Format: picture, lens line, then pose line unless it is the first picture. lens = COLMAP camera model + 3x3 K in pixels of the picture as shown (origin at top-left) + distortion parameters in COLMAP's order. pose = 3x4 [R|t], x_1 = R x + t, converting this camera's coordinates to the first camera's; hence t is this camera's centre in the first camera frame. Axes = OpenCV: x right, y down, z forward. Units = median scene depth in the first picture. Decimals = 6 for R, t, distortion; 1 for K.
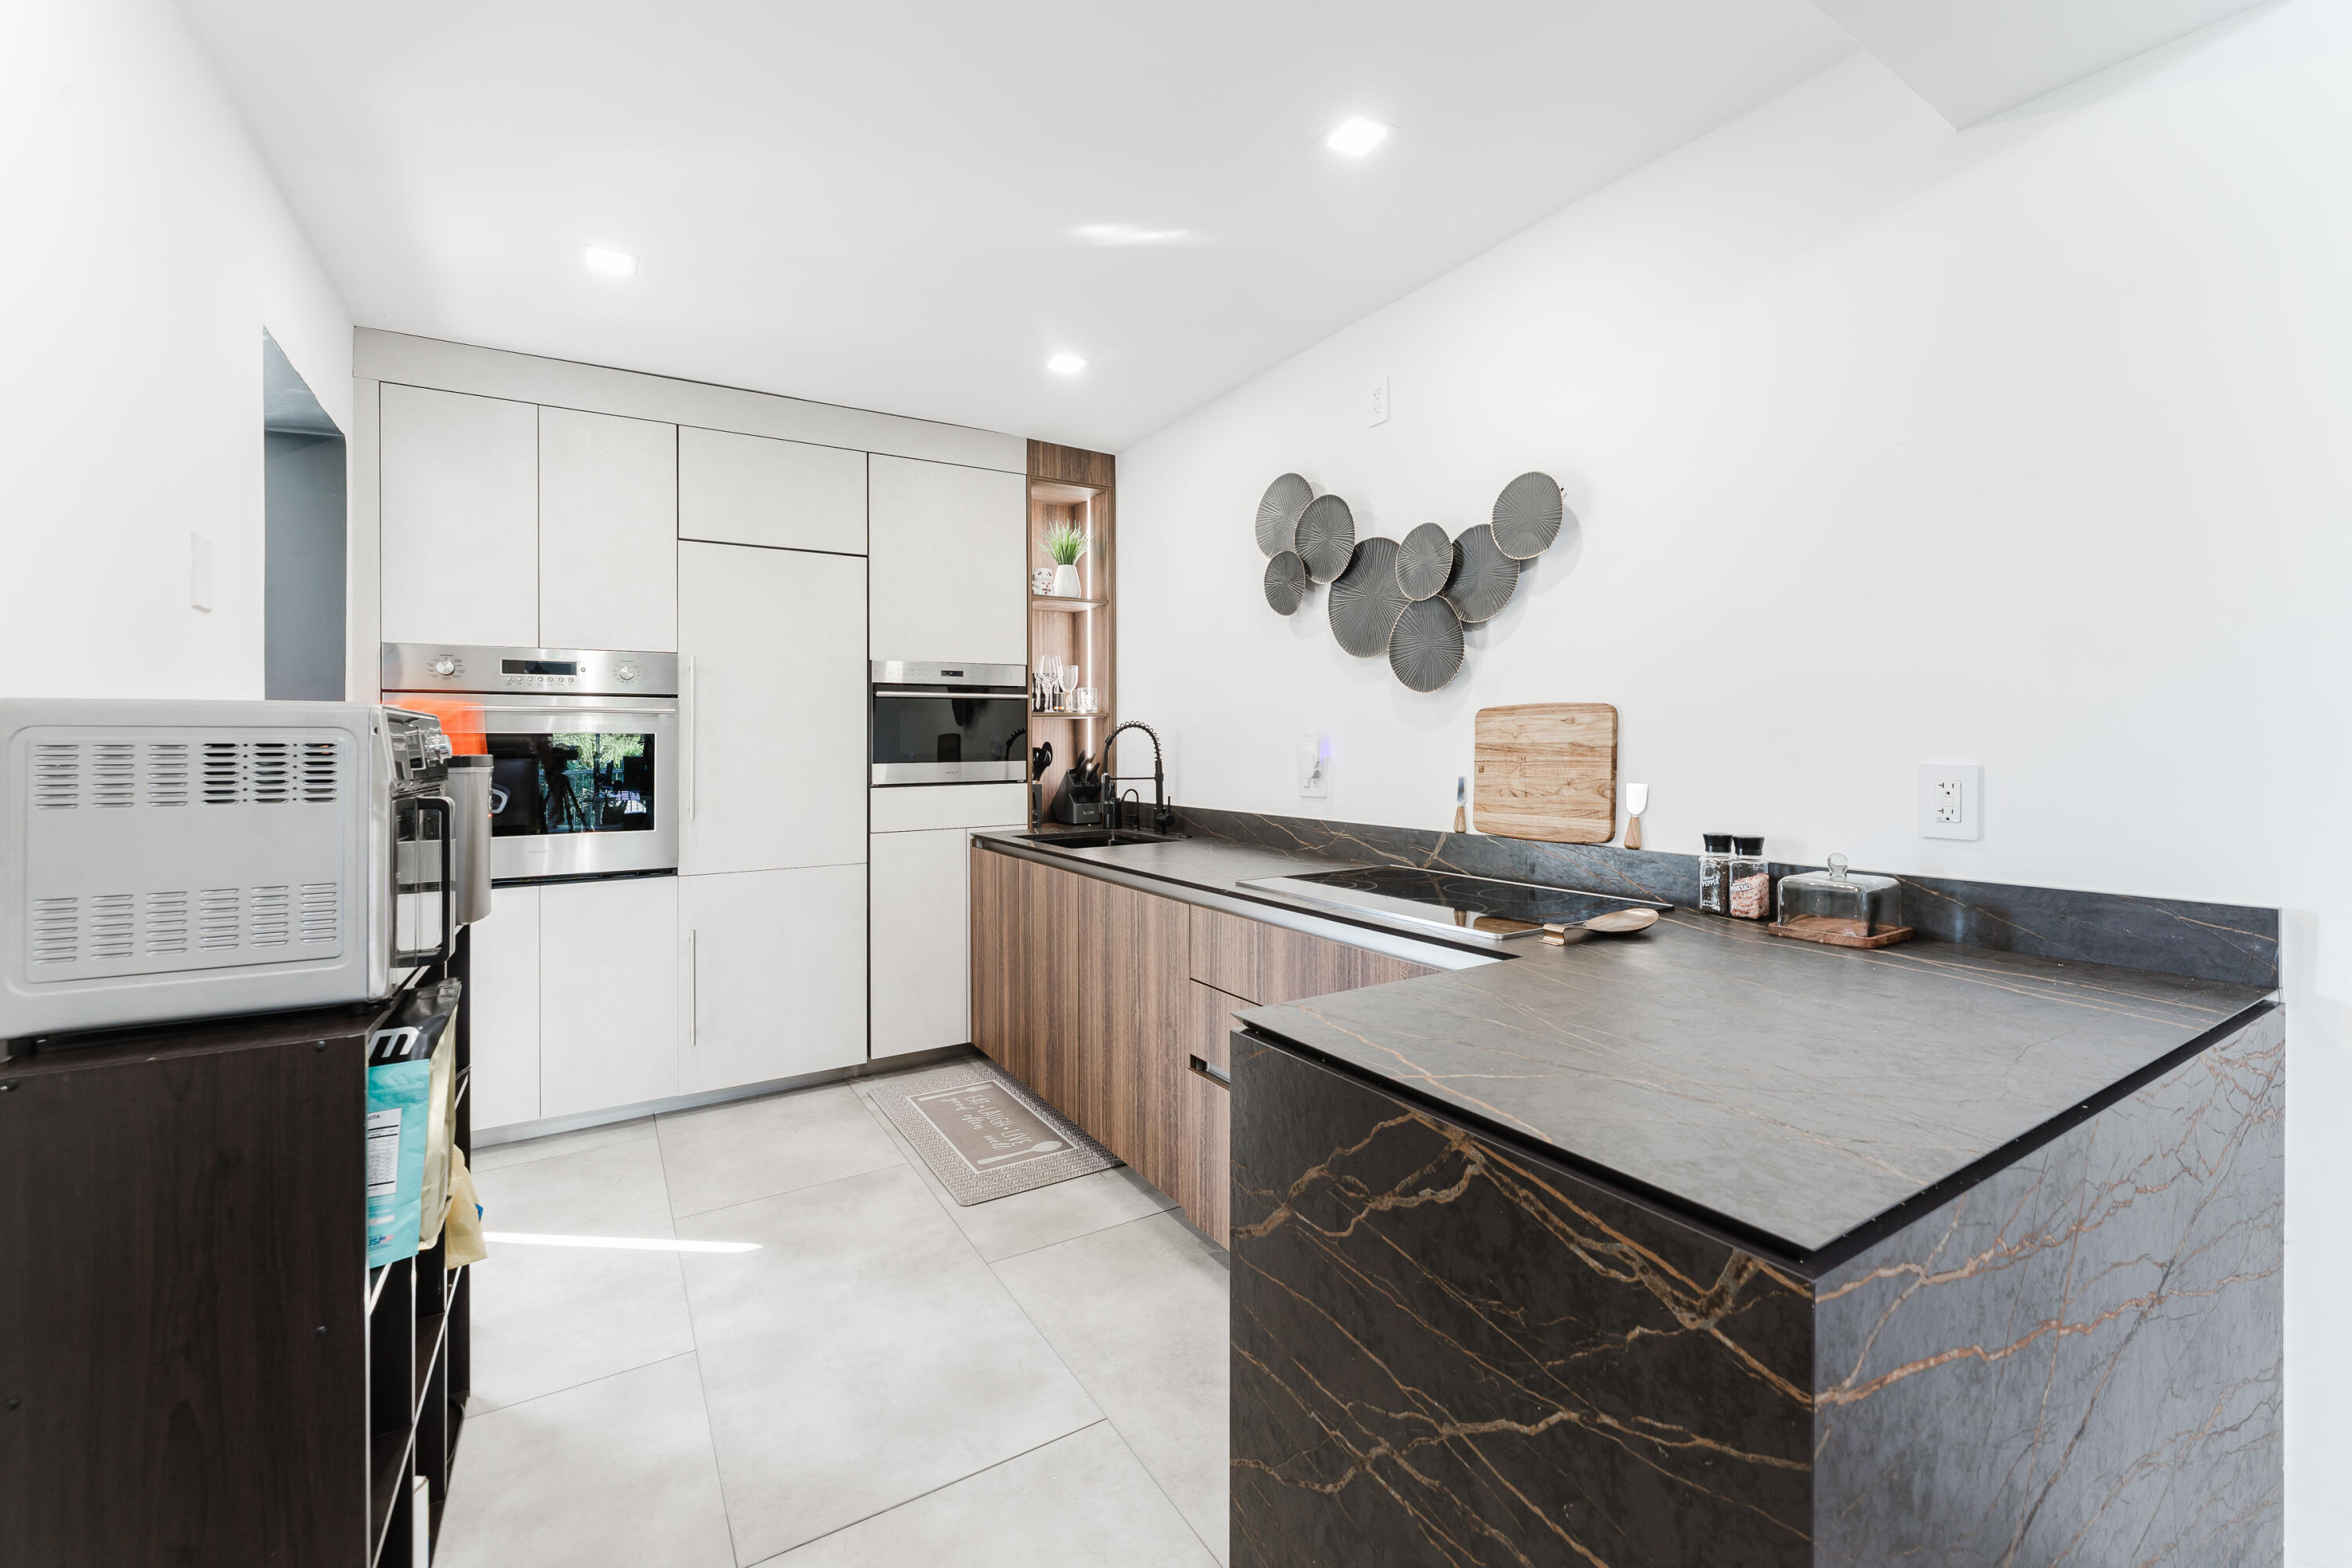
lens RADIAL K [[956.2, 0, 1165.4], [0, 956.2, 749.5], [0, 0, 1]] dist [0.001520, -0.000034]
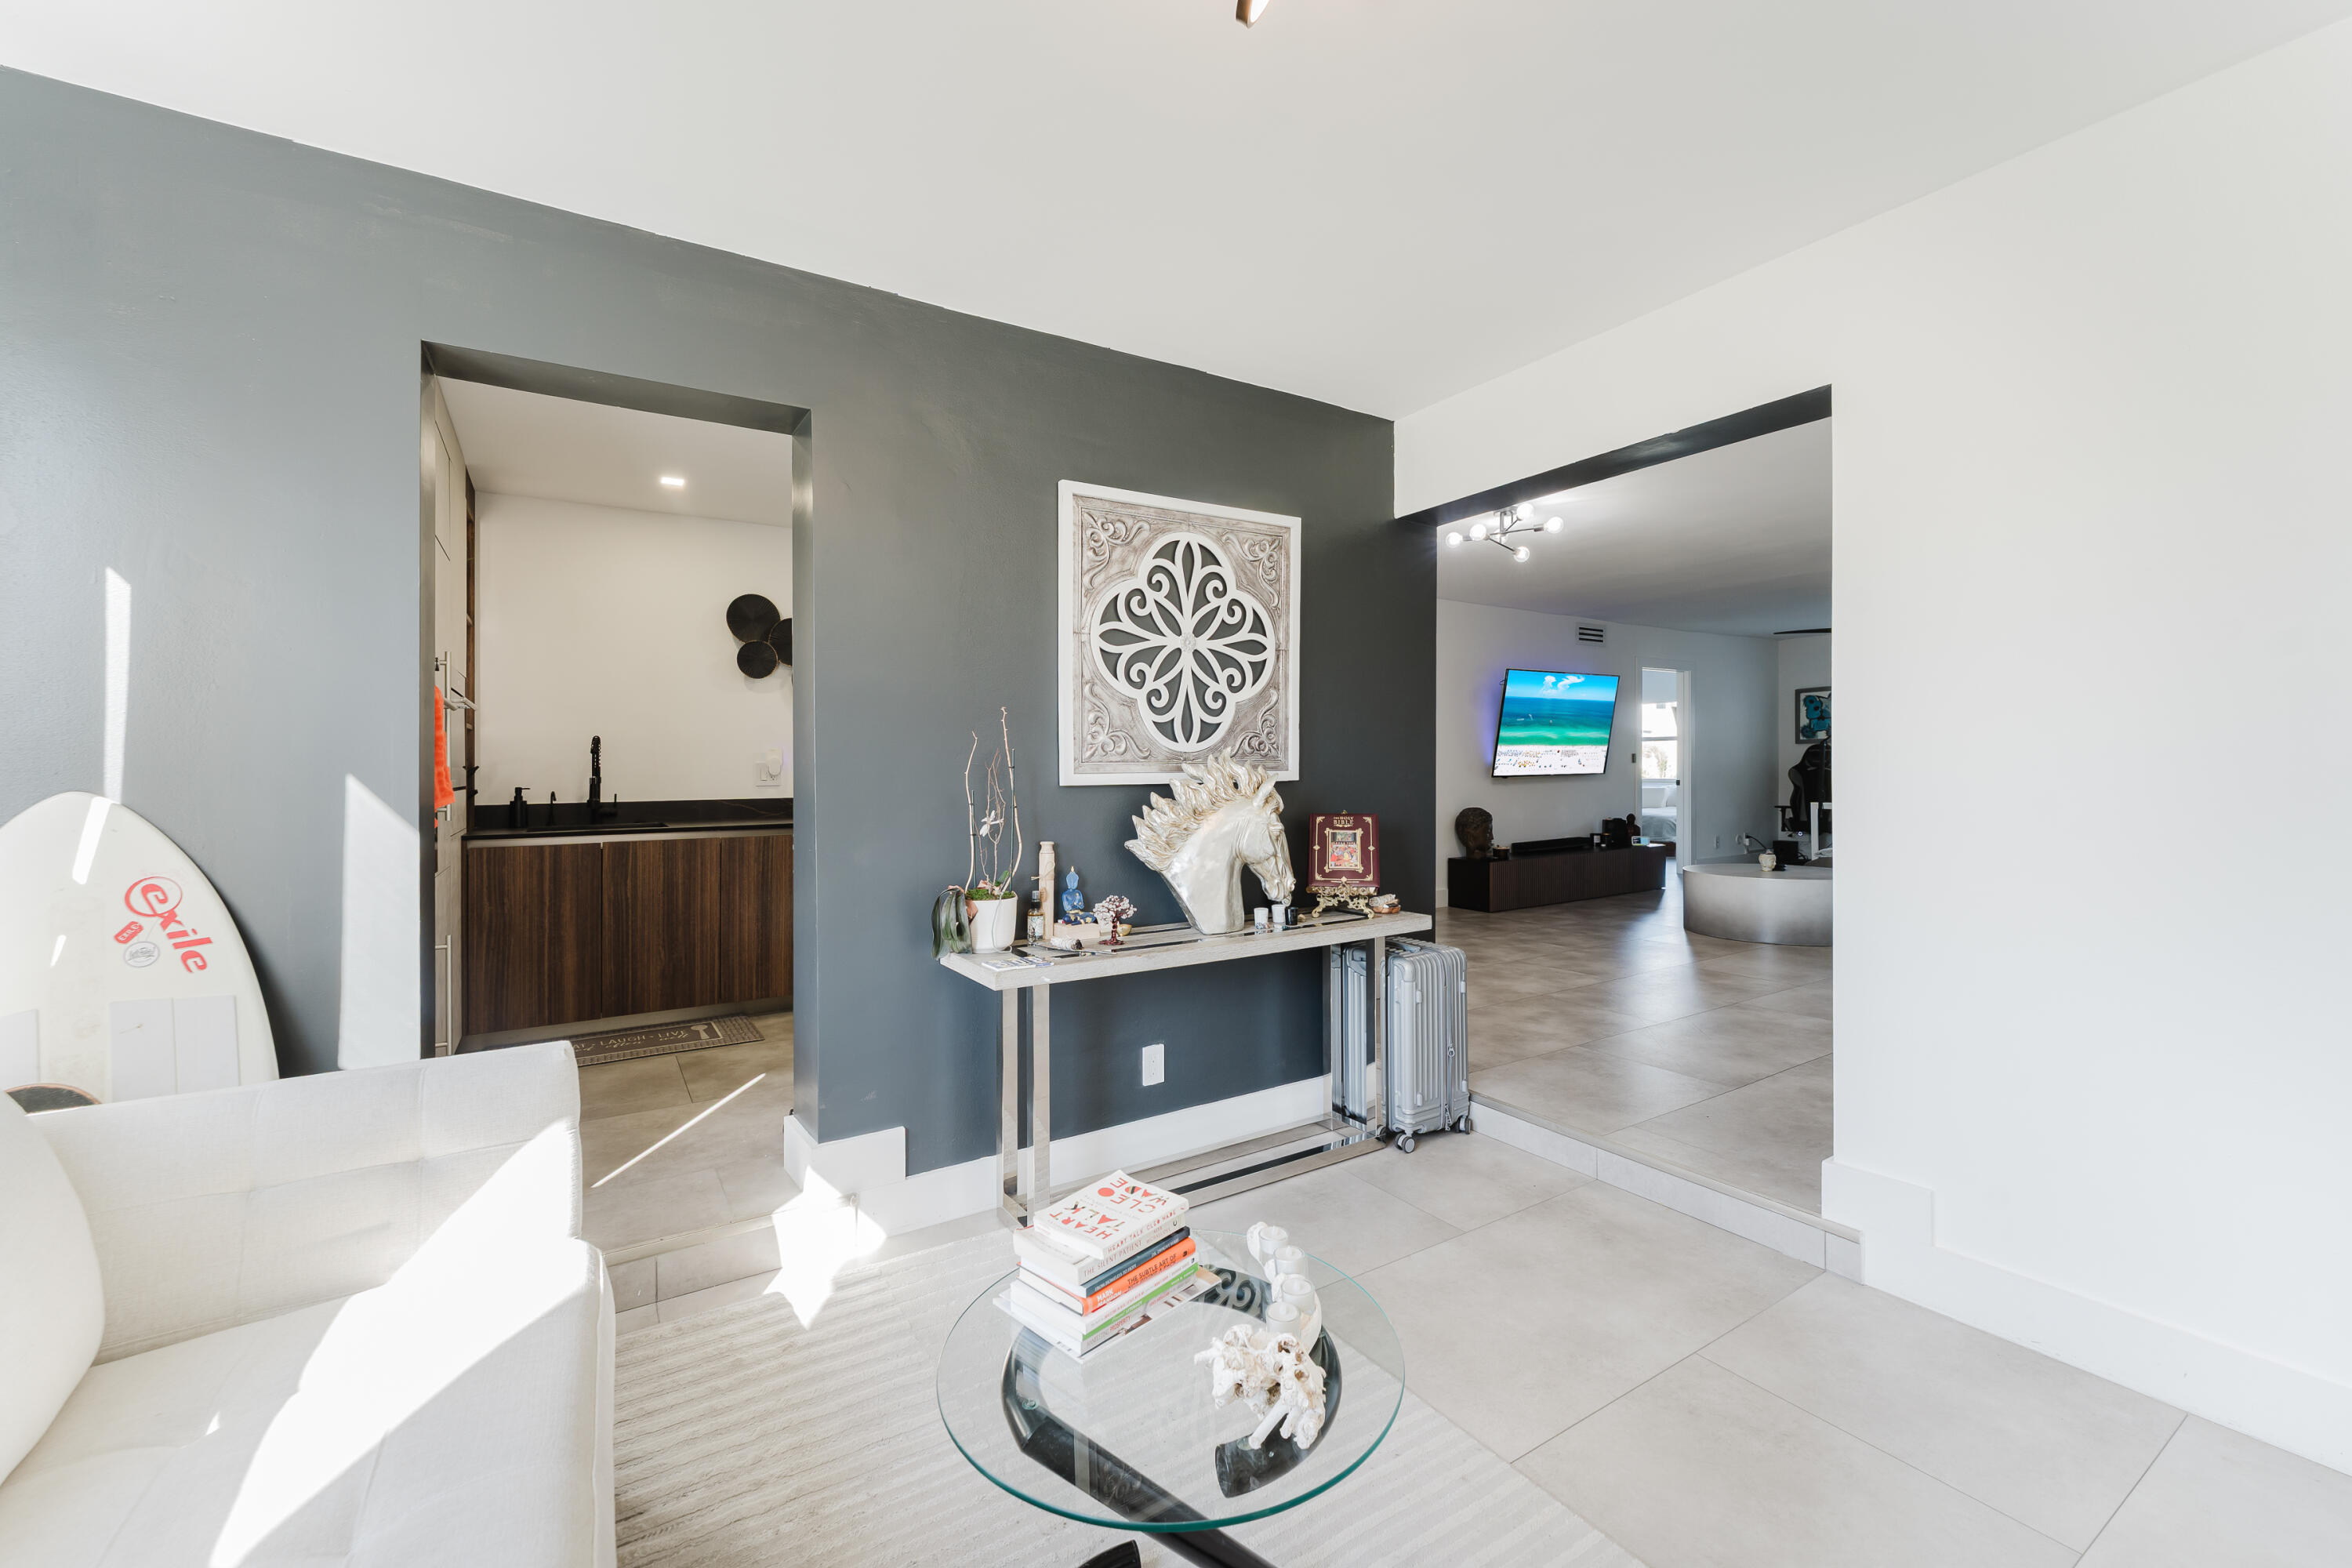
lens RADIAL K [[948.6, 0, 1158.6], [0, 948.6, 762.7], [0, 0, 1]] dist [-0.000980, -0.000298]
pose [[-0.005909, 0.011992, 0.999911, -1.760316], [0.016629, 0.999791, -0.011892, 0.044911], [-0.999844, 0.016558, -0.006107, 0.339850]]
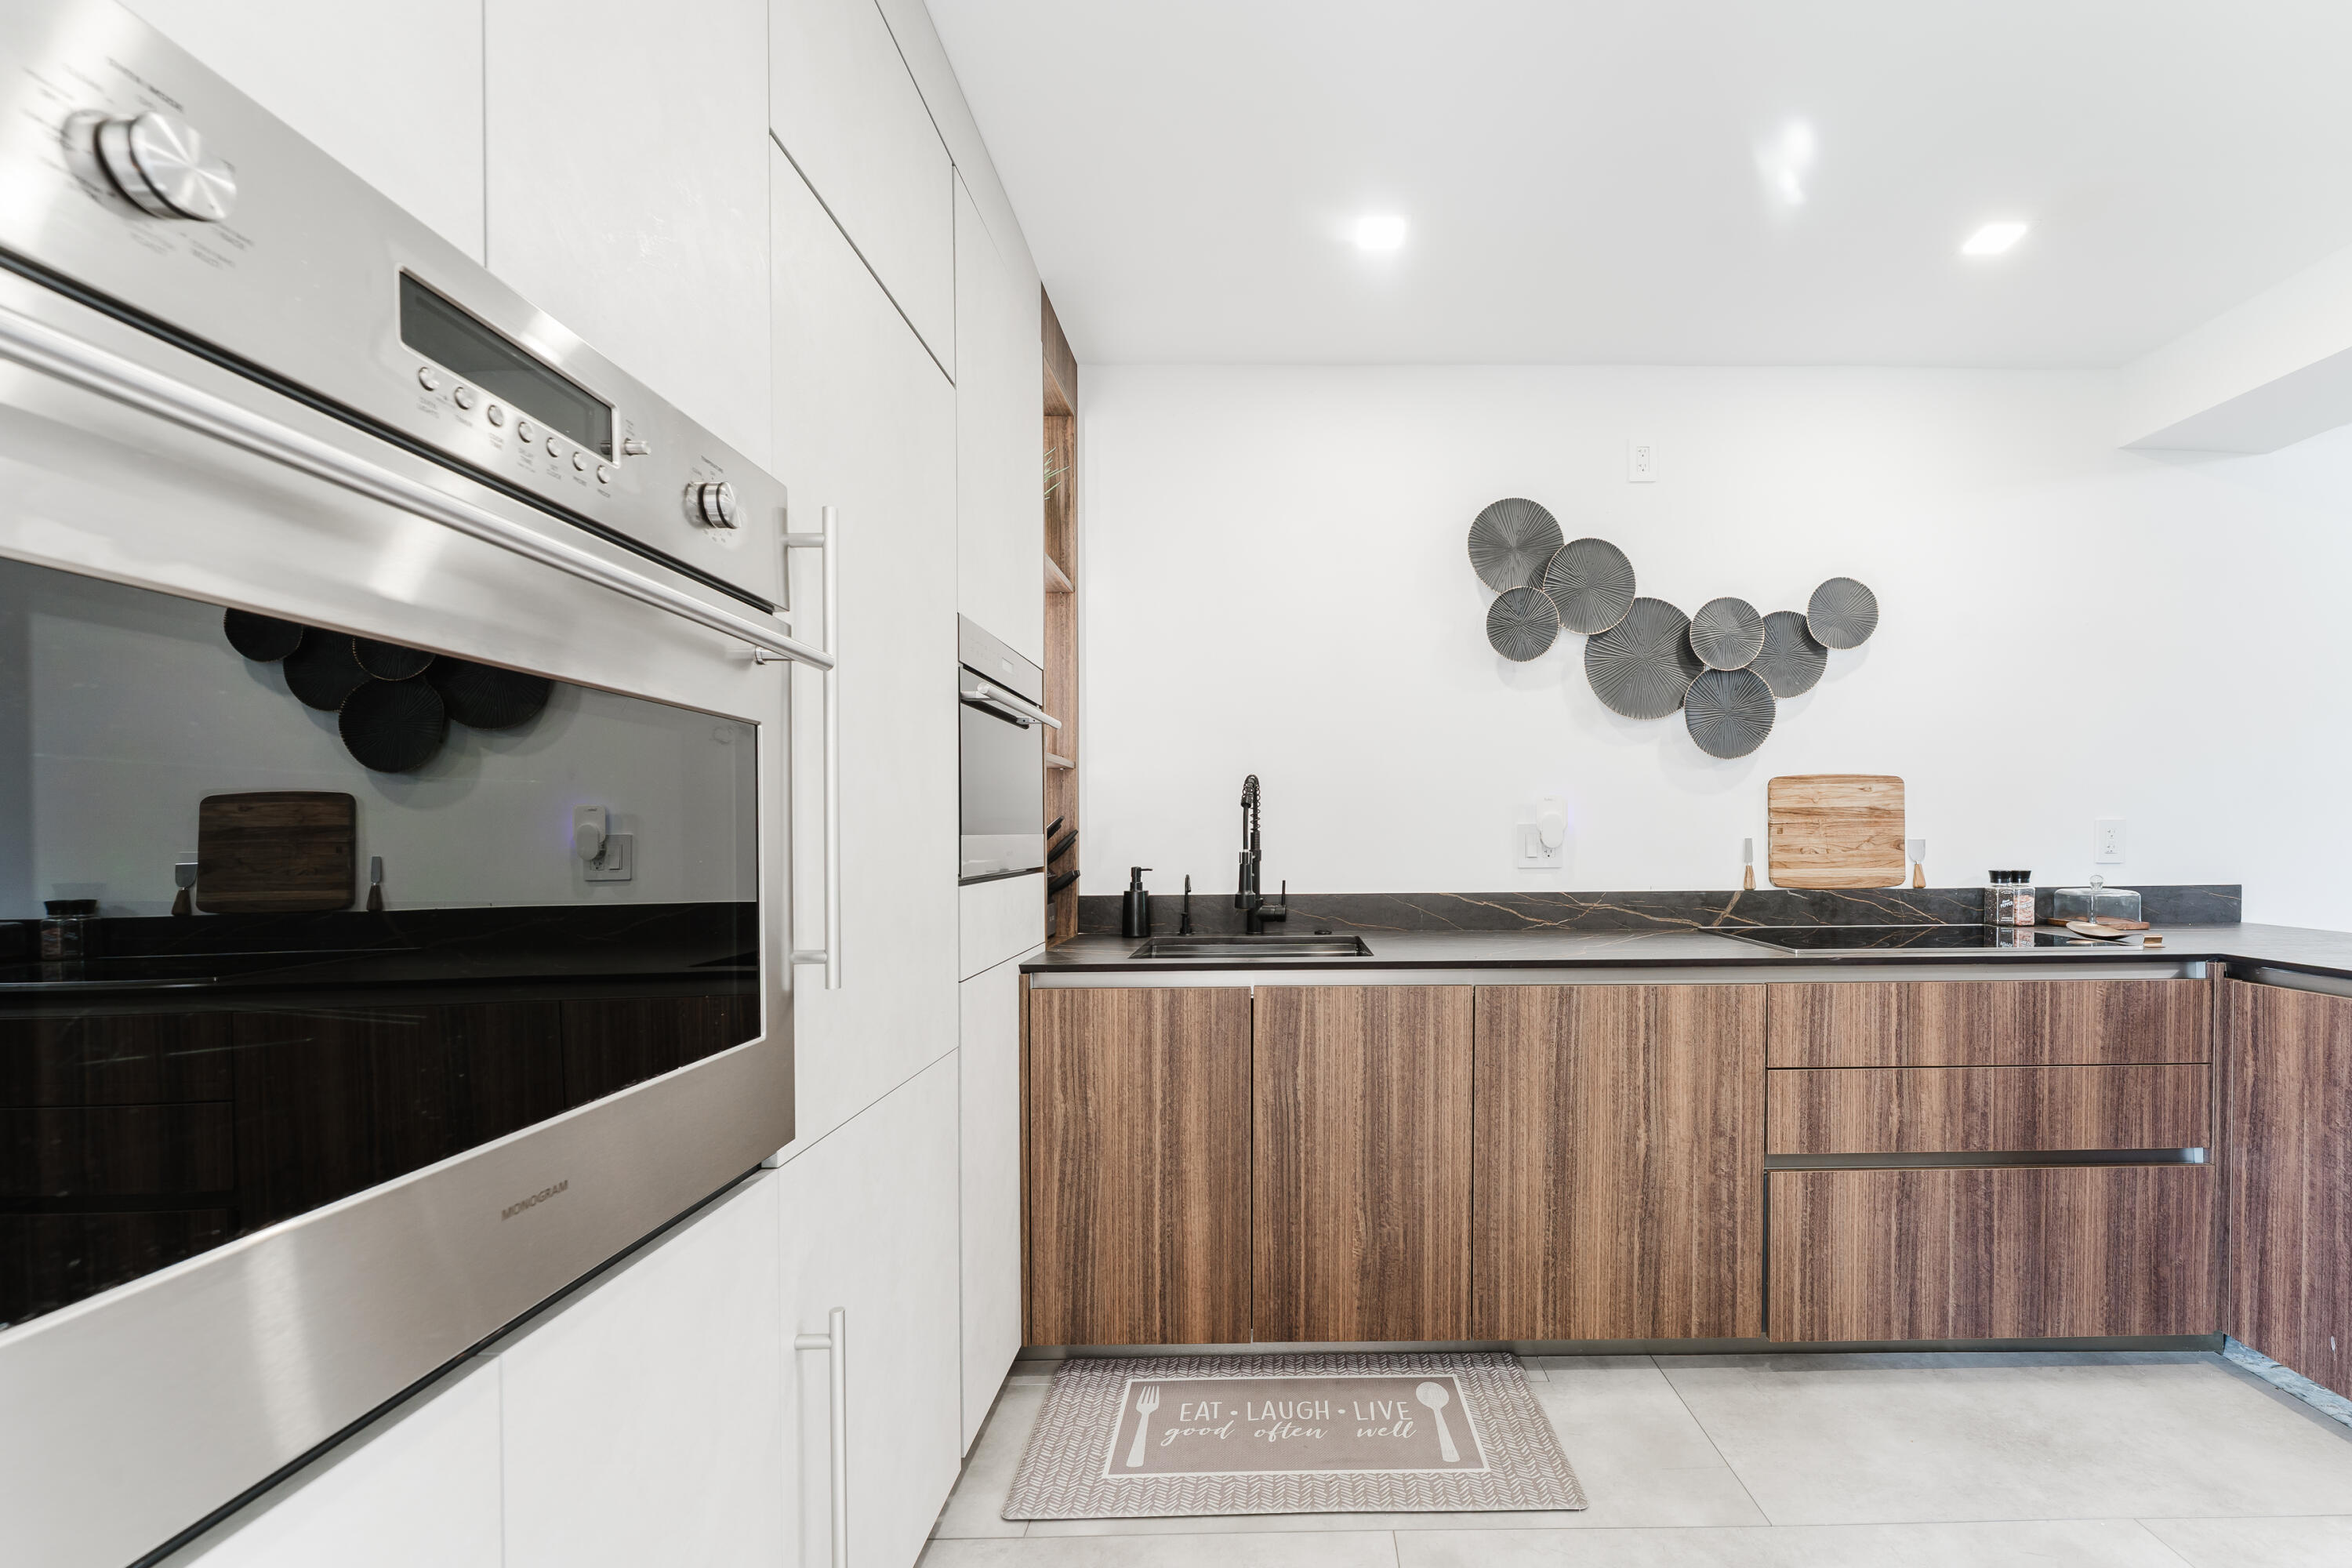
lens RADIAL K [[992.4, 0, 1293.2], [0, 992.4, 857.3], [0, 0, 1]] dist [-0.001230, -0.000123]
pose [[0.504909, -0.015856, 0.863027, -0.863110], [0.009172, 0.999873, 0.013004, 0.028123], [-0.863124, 0.001350, 0.504990, 0.816845]]
